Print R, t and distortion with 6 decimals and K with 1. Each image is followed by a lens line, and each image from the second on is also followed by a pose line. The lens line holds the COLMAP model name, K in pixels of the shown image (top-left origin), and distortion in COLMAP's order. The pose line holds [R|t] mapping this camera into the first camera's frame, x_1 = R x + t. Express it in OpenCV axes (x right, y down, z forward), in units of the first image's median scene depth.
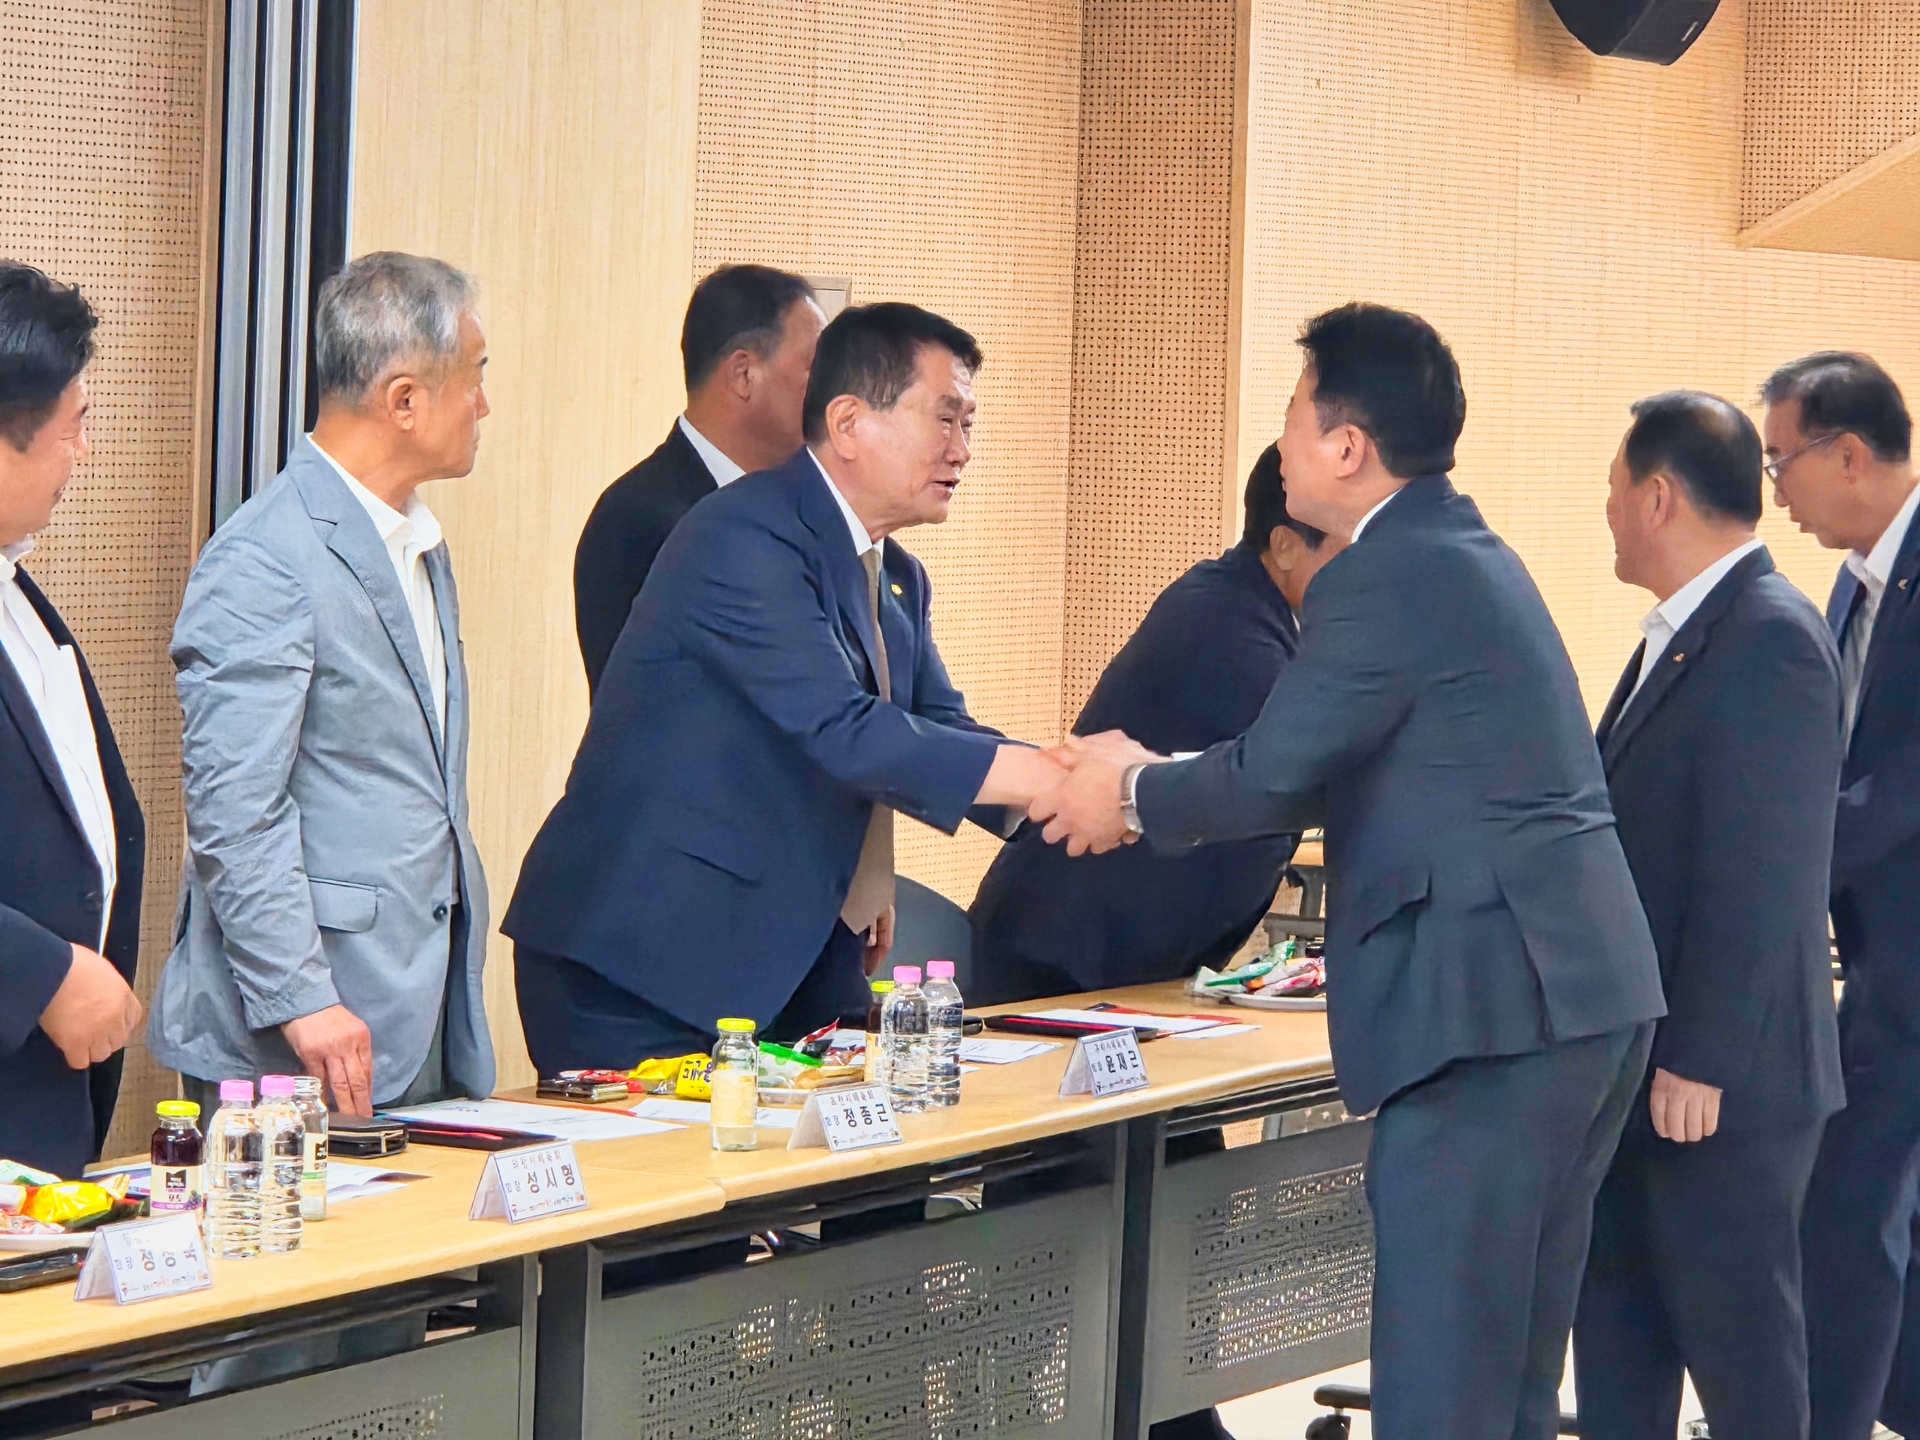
lens RADIAL K [[6767.6, 0, 960.0], [0, 6767.6, 720.0], [0, 0, 1]] dist [-1.161043, 12.373972]
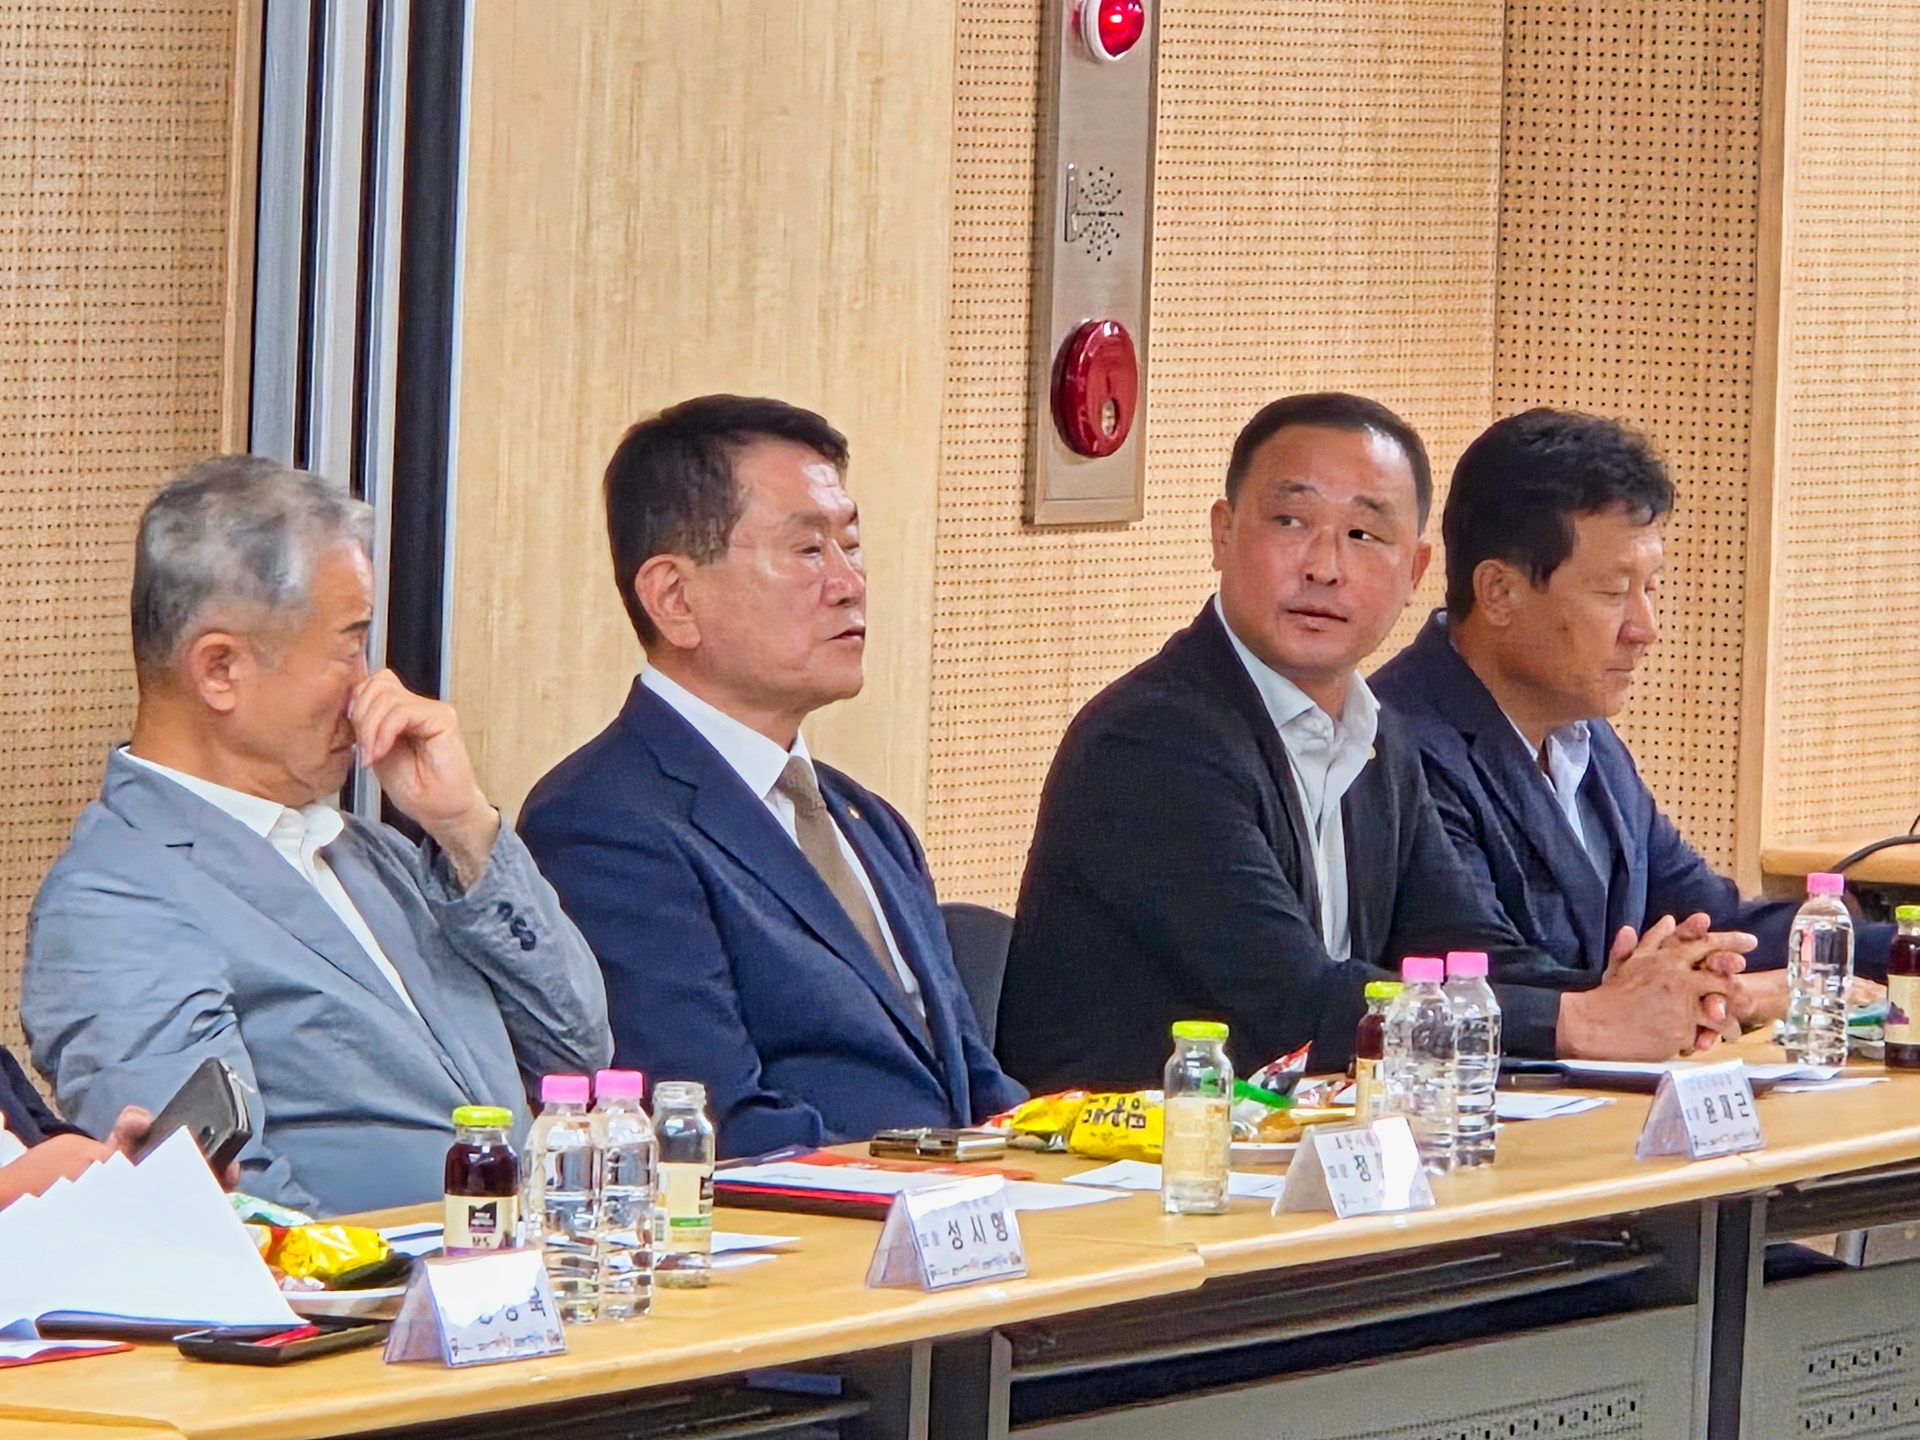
lens RADIAL K [[14372.3, 0, 960.0], [0, 14372.3, 720.0], [0, 0, 1]] dist [-1.940122, 49.350805]
pose [[0.999985, -0.000678, 0.005523, -0.061663], [0.000699, 0.999993, -0.003772, 0.018057], [-0.005521, 0.003776, 0.999978, -0.428355]]
